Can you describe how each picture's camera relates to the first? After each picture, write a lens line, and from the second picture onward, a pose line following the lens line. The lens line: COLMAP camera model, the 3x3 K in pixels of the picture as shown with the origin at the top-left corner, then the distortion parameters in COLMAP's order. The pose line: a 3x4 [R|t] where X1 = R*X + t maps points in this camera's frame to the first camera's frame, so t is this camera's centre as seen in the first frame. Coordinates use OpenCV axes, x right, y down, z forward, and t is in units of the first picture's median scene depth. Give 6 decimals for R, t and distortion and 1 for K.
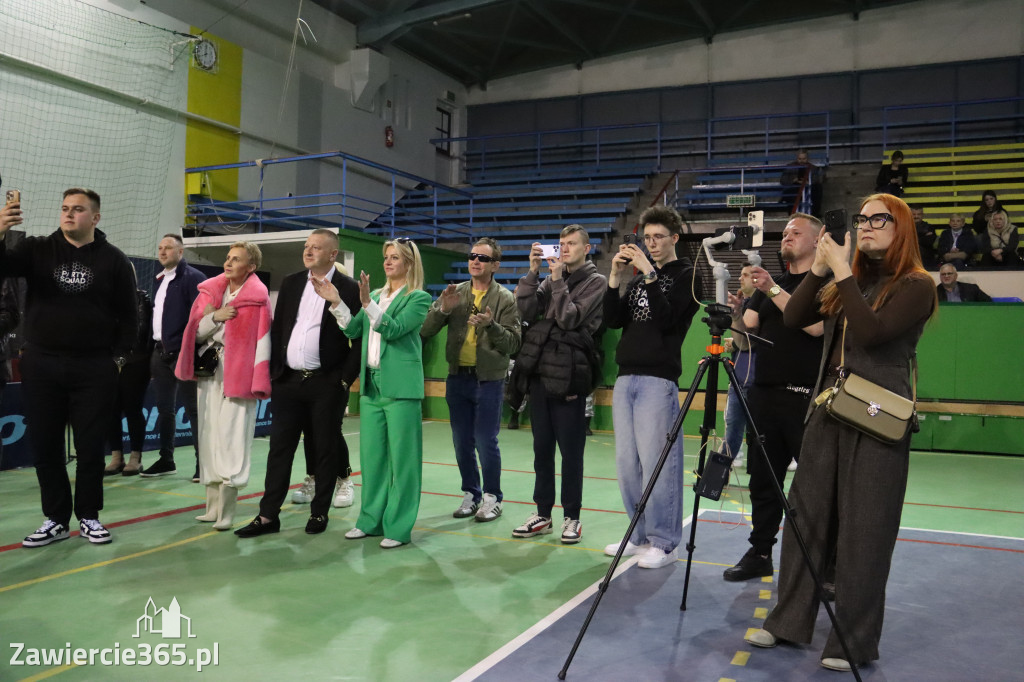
lens RADIAL K [[862.2, 0, 492.3], [0, 862.2, 342.3], [0, 0, 1]] dist [-0.177345, 0.168771]
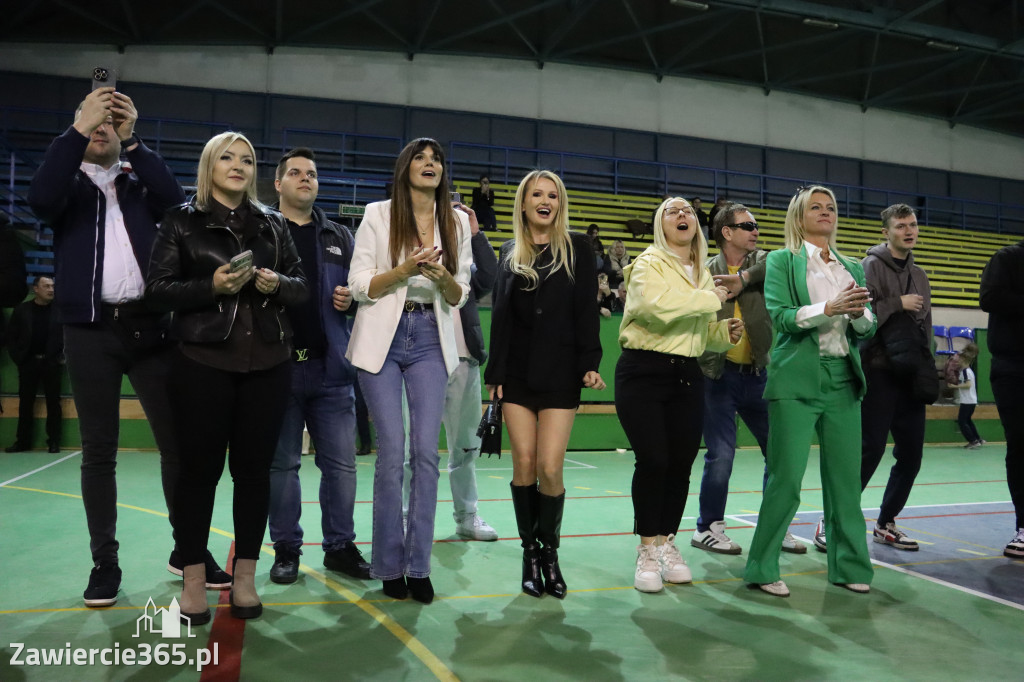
lens RADIAL K [[862.2, 0, 492.3], [0, 862.2, 342.3], [0, 0, 1]] dist [-0.177345, 0.168771]
pose [[0.761925, 0.016245, 0.647462, -0.184602], [-0.003366, 0.999771, -0.021124, 0.003222], [-0.647657, 0.013916, 0.761805, 0.088016]]
